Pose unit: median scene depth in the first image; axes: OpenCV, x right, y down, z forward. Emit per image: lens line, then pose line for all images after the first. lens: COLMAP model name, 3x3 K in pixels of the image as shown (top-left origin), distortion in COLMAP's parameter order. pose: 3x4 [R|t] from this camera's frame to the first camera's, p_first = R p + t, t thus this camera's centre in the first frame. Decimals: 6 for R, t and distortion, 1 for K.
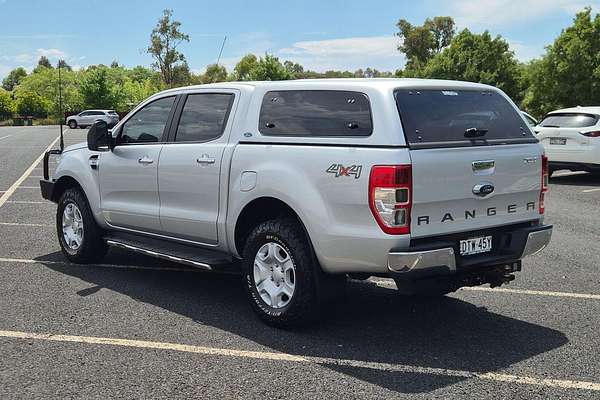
lens RADIAL K [[805.2, 0, 300.0], [0, 805.2, 200.0], [0, 0, 1]] dist [0.078251, -0.029038]
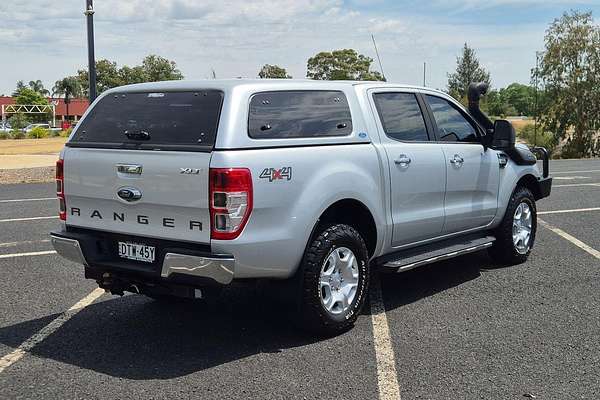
lens RADIAL K [[805.2, 0, 300.0], [0, 805.2, 200.0], [0, 0, 1]] dist [0.078251, -0.029038]
pose [[0.195136, 0.109998, -0.974588, 1.123719], [-0.100465, 0.990706, 0.091701, -0.107352], [0.975617, 0.080018, 0.204373, 0.928089]]
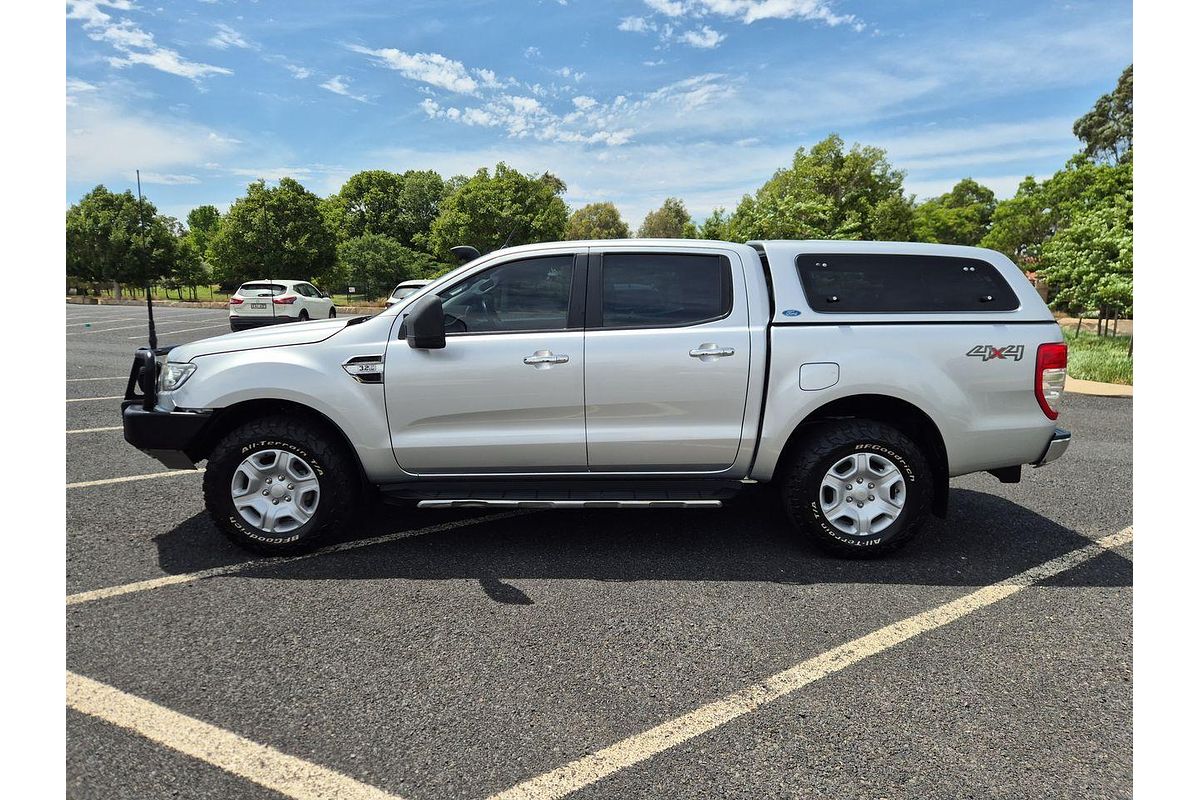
lens RADIAL K [[725.6, 0, 603.3], [0, 725.6, 404.5], [0, 0, 1]] dist [0.033775, -0.002045]
pose [[0.644759, -0.117664, 0.755276, -0.700380], [0.075980, 0.993053, 0.089845, -0.072865], [-0.760600, -0.000542, 0.649220, 0.723763]]
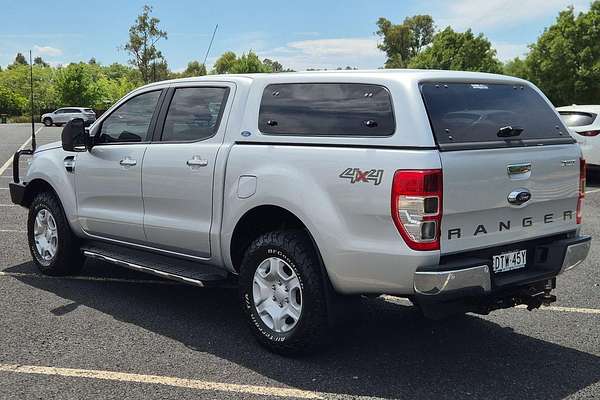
lens RADIAL K [[805.2, 0, 300.0], [0, 805.2, 200.0], [0, 0, 1]] dist [0.078251, -0.029038]
pose [[0.999633, -0.000322, 0.027076, -0.030385], [0.000274, 0.999998, 0.001782, -0.010633], [-0.027076, -0.001773, 0.999632, 0.124134]]
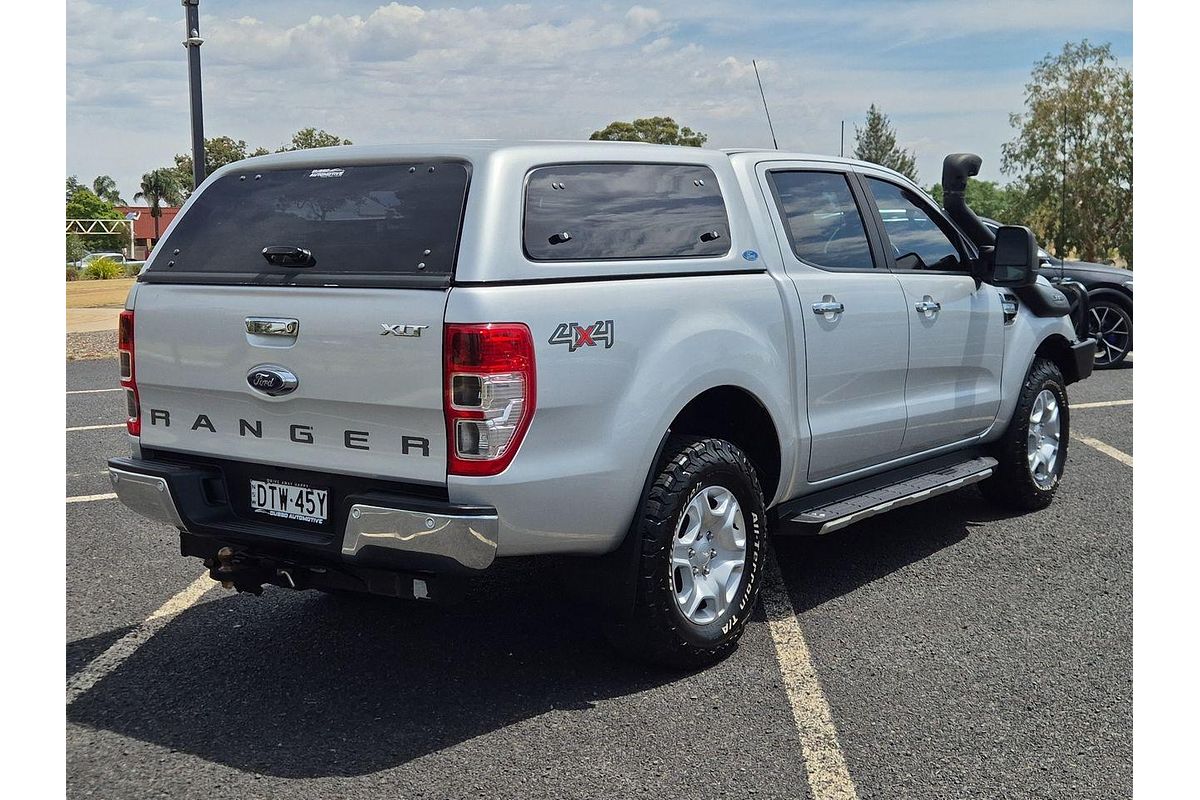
lens RADIAL K [[1437.3, 0, 608.5], [0, 1437.3, 381.5], [0, 0, 1]] dist [0.065349, 0.005517]
pose [[0.217667, 0.104569, -0.970405, 0.989615], [-0.093760, 0.991886, 0.085853, -0.093919], [0.971509, 0.072298, 0.225705, 0.926474]]
